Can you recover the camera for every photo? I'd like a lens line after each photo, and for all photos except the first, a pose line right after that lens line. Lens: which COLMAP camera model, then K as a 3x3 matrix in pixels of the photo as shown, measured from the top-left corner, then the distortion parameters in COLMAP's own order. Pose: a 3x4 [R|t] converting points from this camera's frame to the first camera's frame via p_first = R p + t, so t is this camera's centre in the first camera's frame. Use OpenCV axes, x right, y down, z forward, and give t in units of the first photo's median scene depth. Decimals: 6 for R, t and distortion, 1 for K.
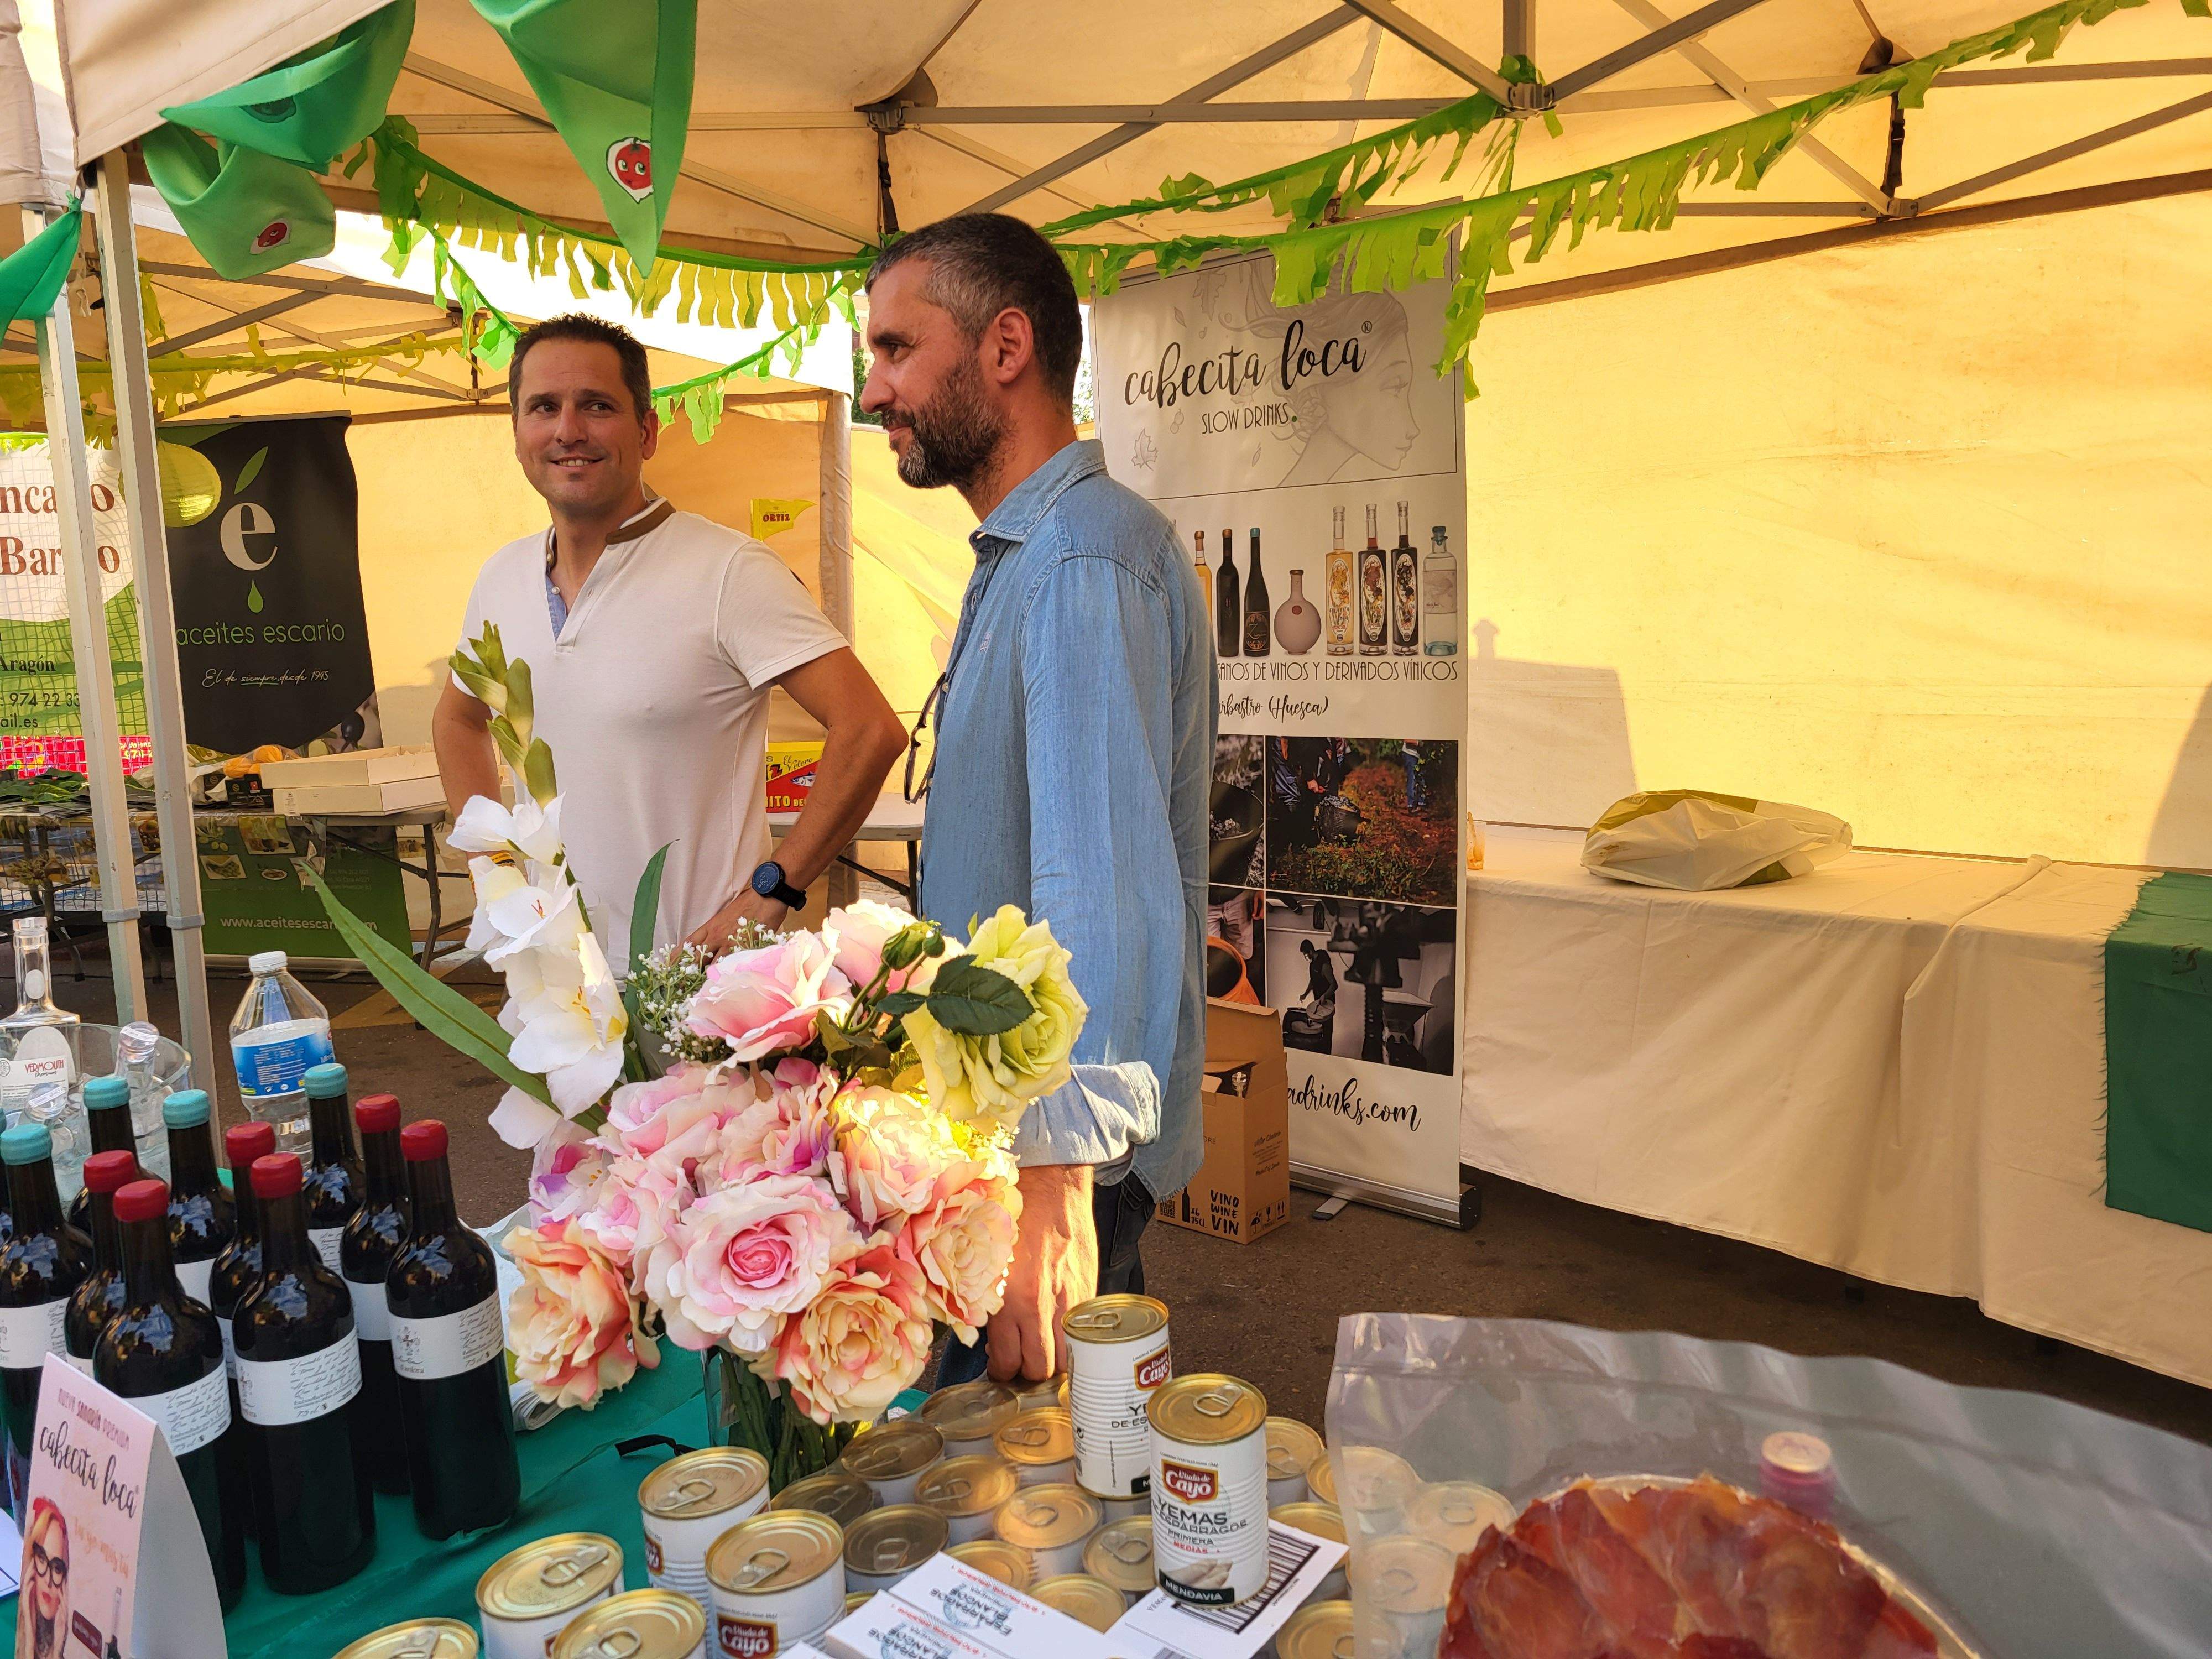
lens RADIAL K [[1718.5, 0, 1143.9], [0, 1718.5, 822.6], [0, 0, 1]] dist [0.029105, -0.009064]
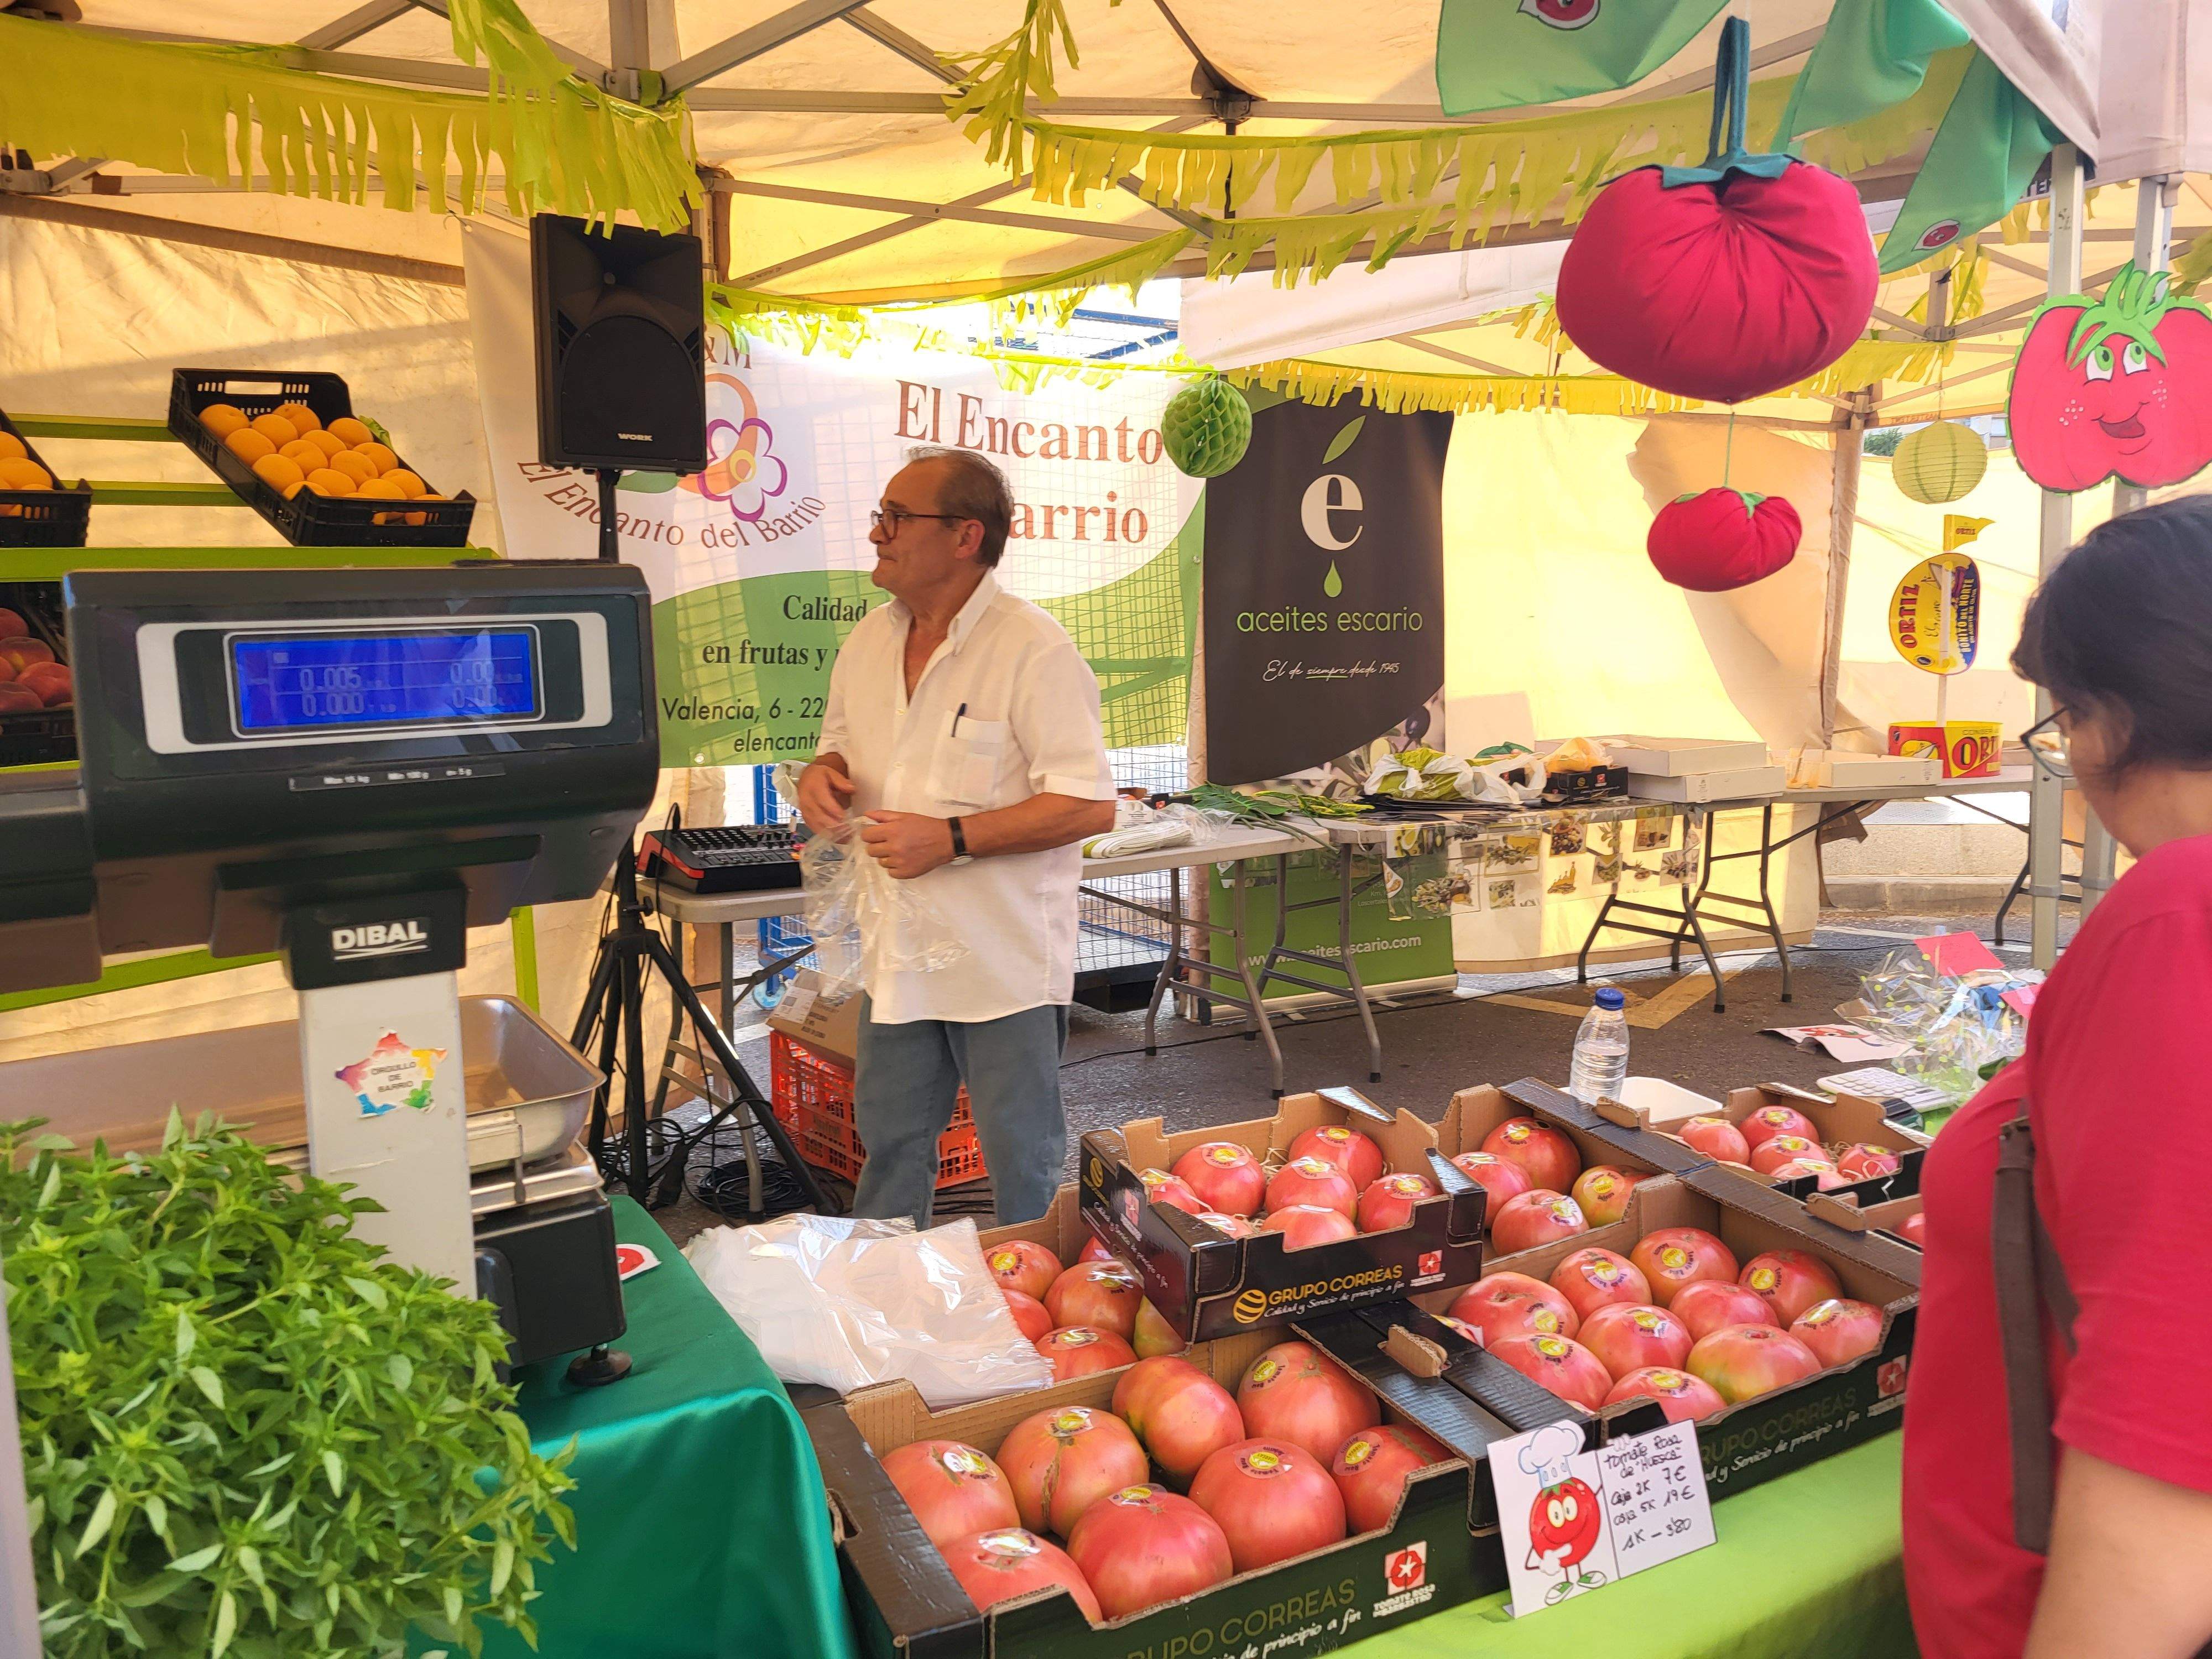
lens RADIAL K [[1737.1, 0, 1139.8], [0, 1737.1, 842.1], [0, 0, 1]] dist [0.026710, -0.001955]
pose [[0.703200, -0.061545, 0.708323, -2.582495], [0.077612, 0.996938, 0.009572, -0.025303], [-0.706743, 0.048244, 0.705824, 0.941334]]
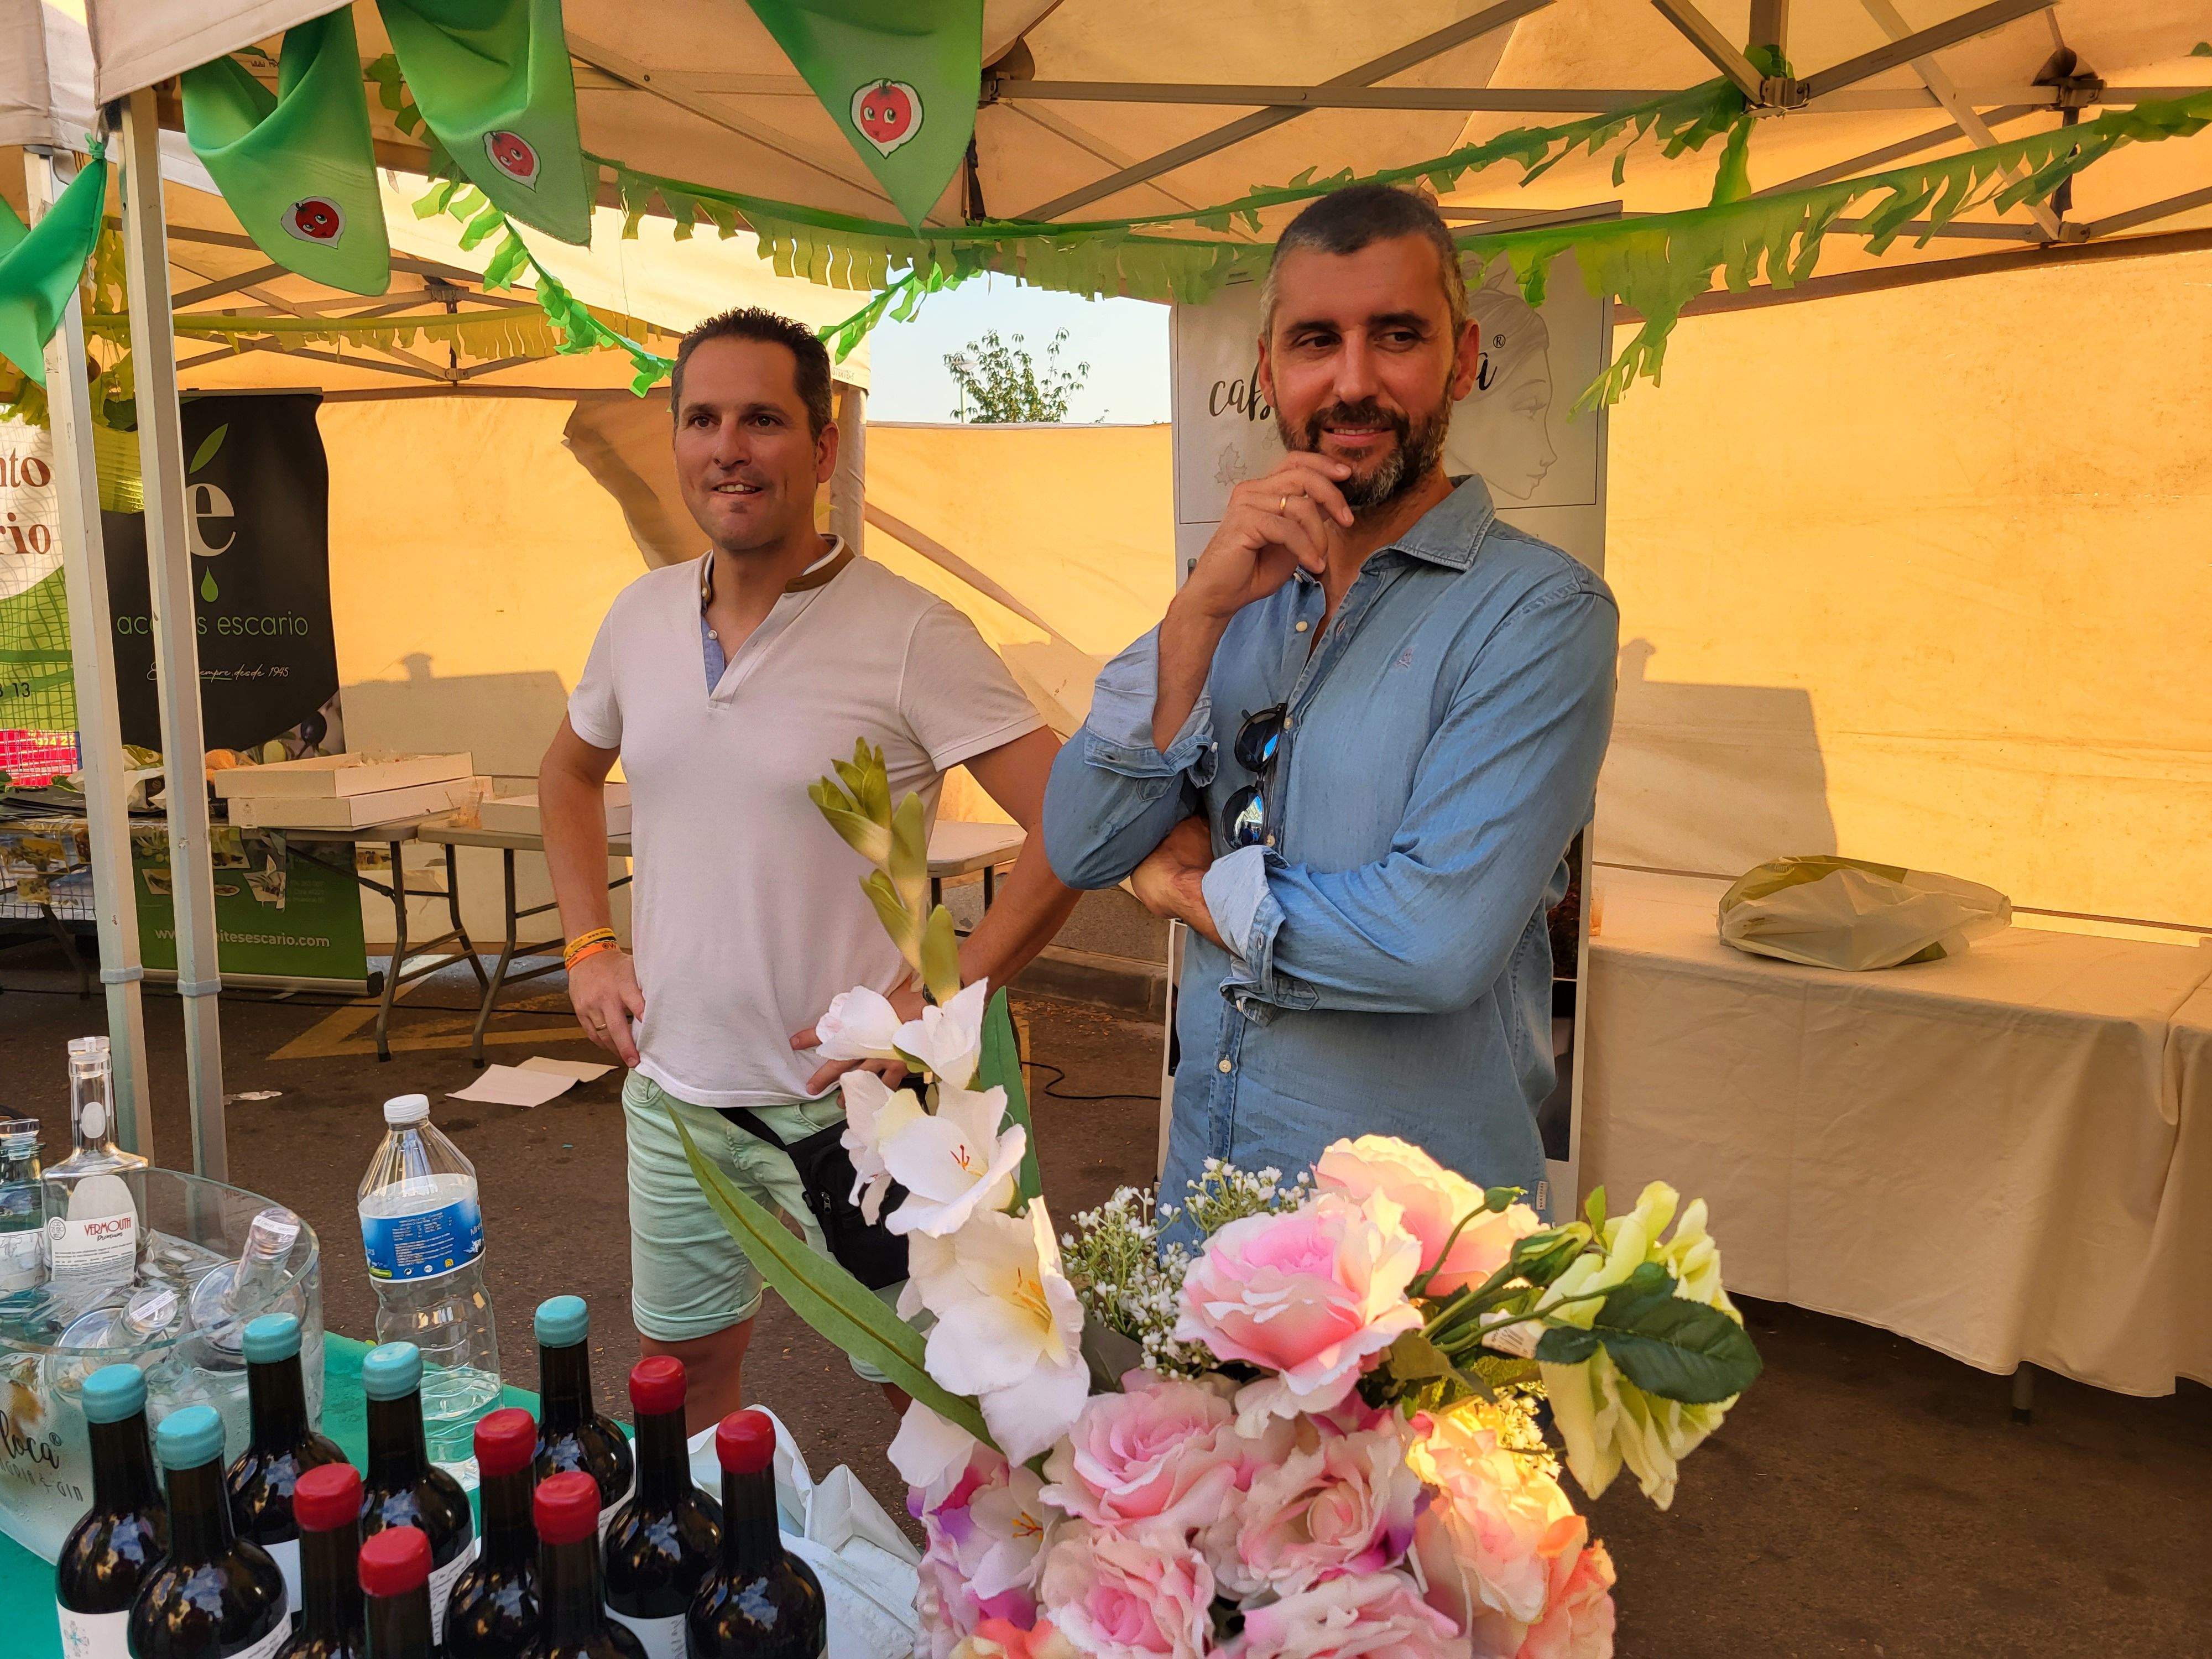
lens RADIAL K [[1737.1, 0, 1139.8], [0, 1737.1, 842.1], [0, 0, 1]] dist [0.026710, -0.001955]
pose [[0.998823, 0.023601, 0.042383, -0.103491], [-0.024046, 0.999661, 0.010005, -0.030060], [-0.042132, -0.011013, 0.999051, 0.091083]]
